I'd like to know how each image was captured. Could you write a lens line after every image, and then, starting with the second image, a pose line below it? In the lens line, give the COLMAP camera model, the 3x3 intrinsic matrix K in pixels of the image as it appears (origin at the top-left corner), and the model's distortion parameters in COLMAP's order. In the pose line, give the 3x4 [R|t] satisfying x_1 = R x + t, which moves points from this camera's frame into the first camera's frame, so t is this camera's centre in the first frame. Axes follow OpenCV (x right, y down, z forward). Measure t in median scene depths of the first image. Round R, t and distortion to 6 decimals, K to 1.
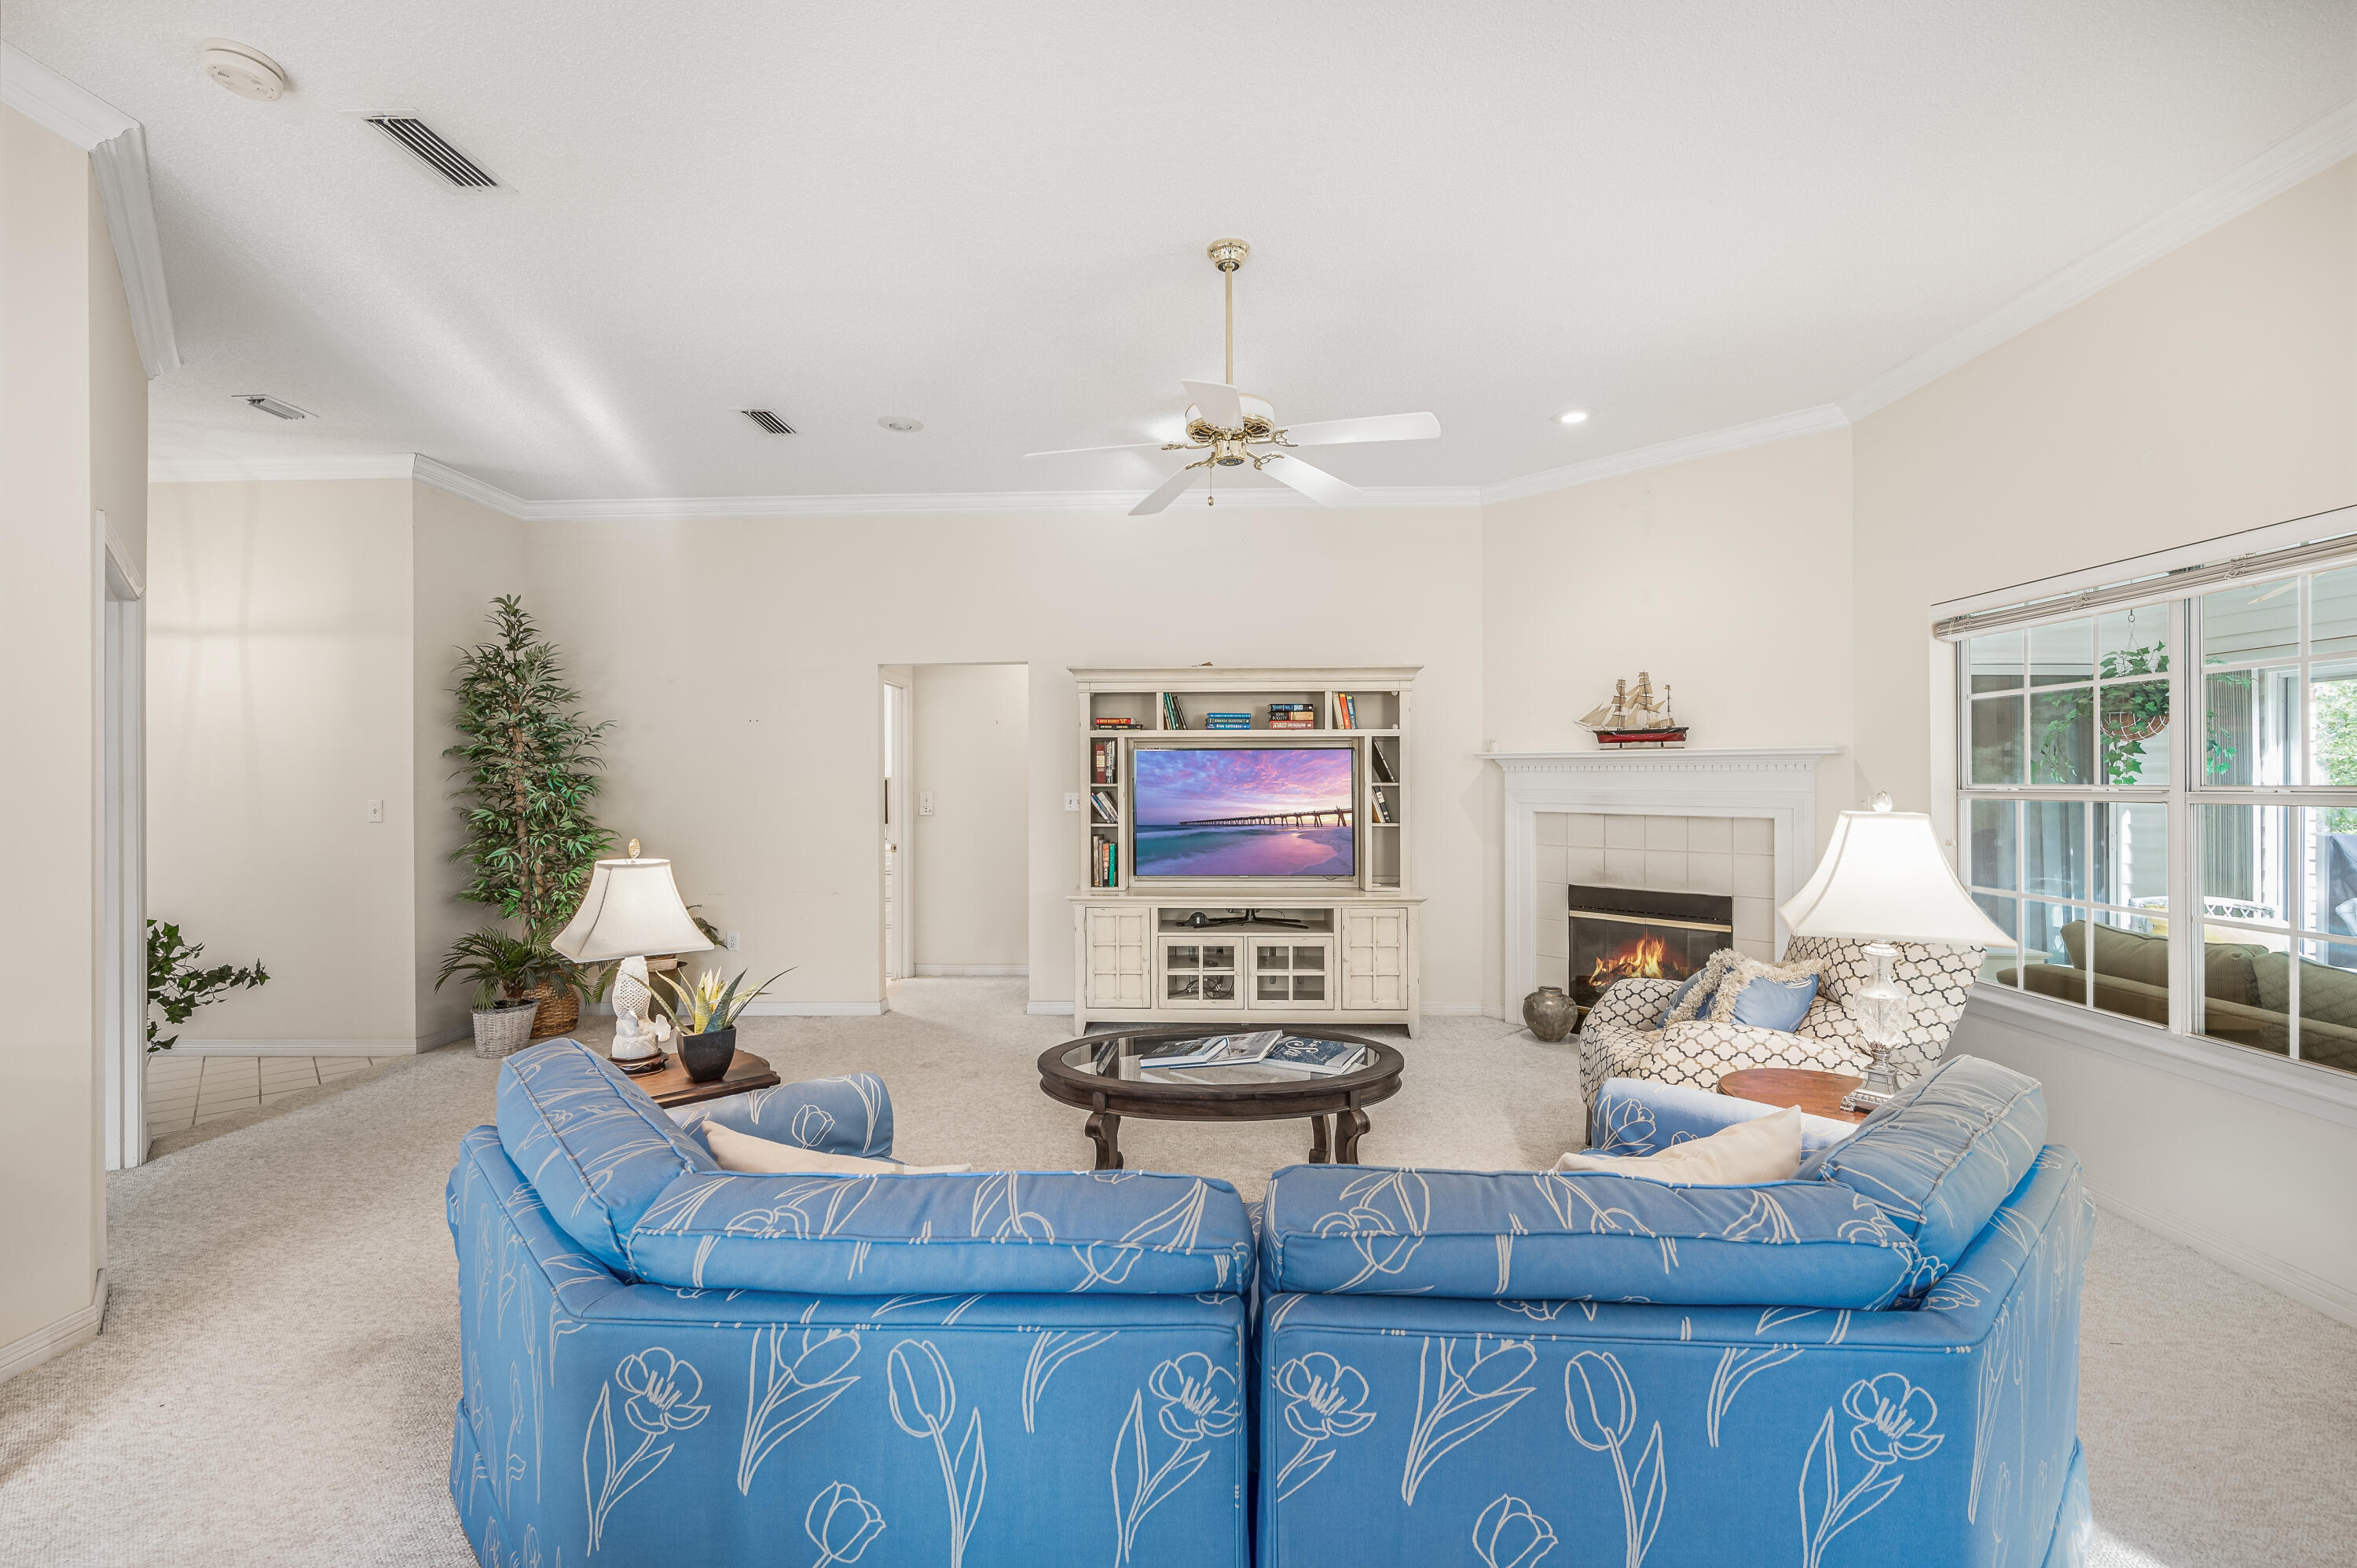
lens RADIAL K [[974.5, 0, 1181.0], [0, 974.5, 777.0], [0, 0, 1]] dist [-0.001263, -0.000038]
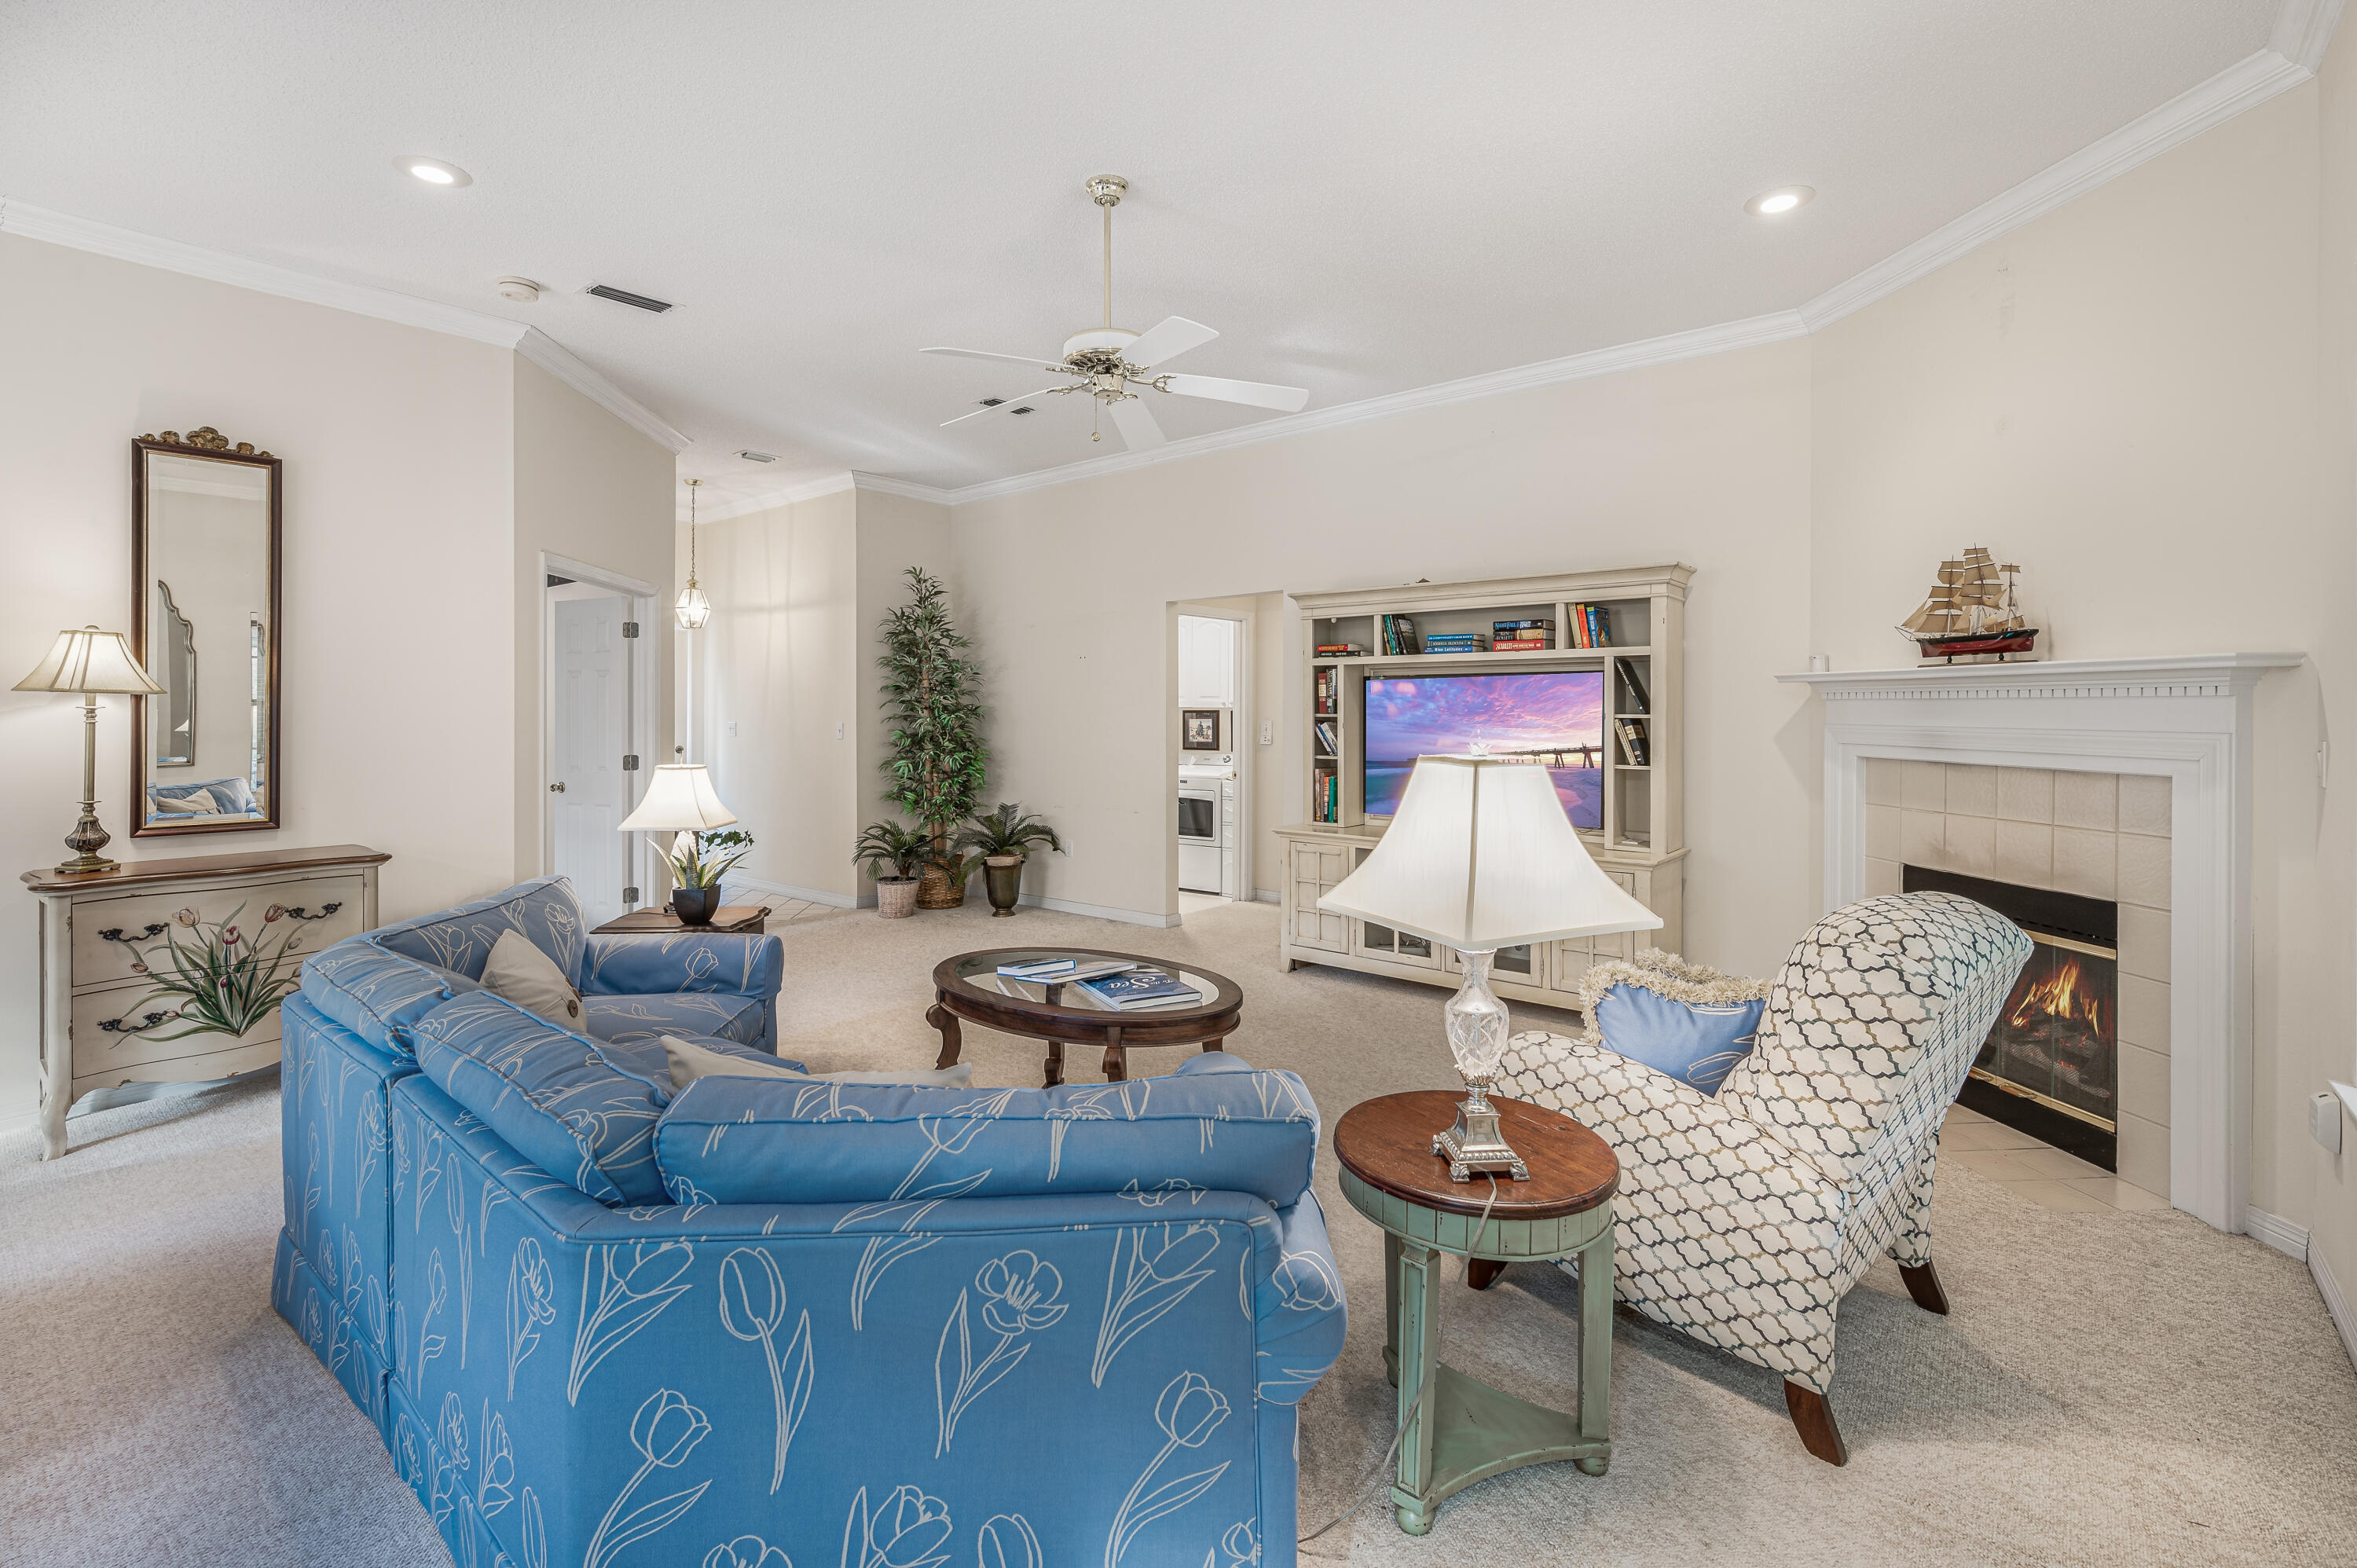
lens RADIAL K [[1040.2, 0, 1176.1], [0, 1040.2, 713.3], [0, 0, 1]] dist [0.000356, -0.000069]
pose [[0.792395, 0.004109, -0.609995, 0.428124], [-0.000847, 0.999984, 0.005636, 0.000482], [0.610008, -0.003949, 0.792385, 0.105237]]
